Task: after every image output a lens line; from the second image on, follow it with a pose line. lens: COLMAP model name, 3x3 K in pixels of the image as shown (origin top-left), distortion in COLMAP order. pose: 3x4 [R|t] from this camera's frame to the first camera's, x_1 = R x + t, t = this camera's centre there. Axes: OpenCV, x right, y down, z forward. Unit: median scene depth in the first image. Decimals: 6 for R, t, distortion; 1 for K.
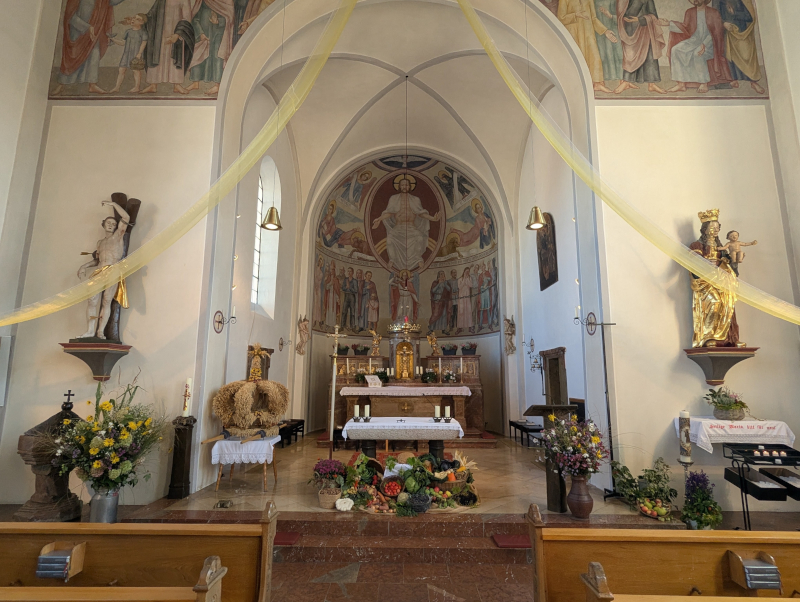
lens RADIAL K [[424.2, 0, 400.4], [0, 424.2, 306.5], [0, 0, 1]] dist [0.000944, 0.002074]
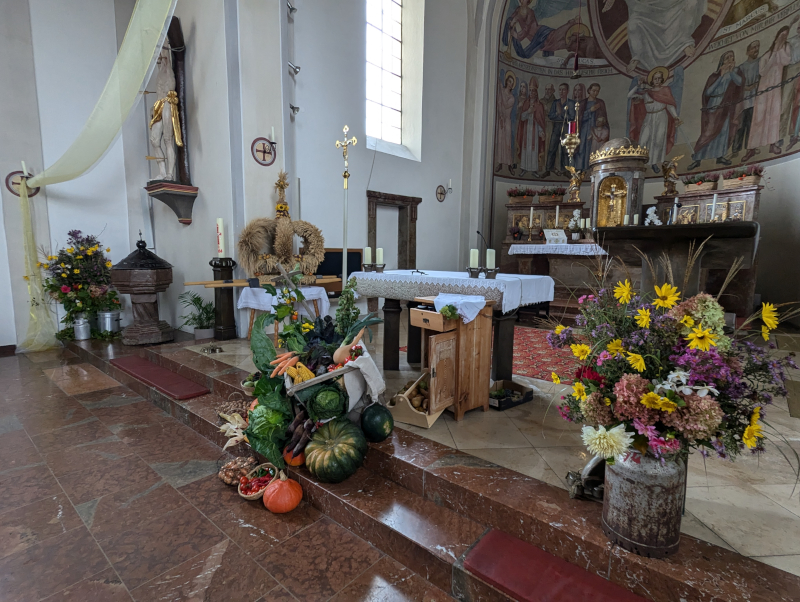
lens RADIAL K [[424.2, 0, 404.9], [0, 424.2, 300.4], [0, 0, 1]] dist [0.000944, 0.002074]
pose [[0.770825, 0.075214, -0.632592, 0.366116], [0.094890, 0.968372, 0.230764, 0.167453], [0.629941, -0.237906, 0.739308, 0.535155]]
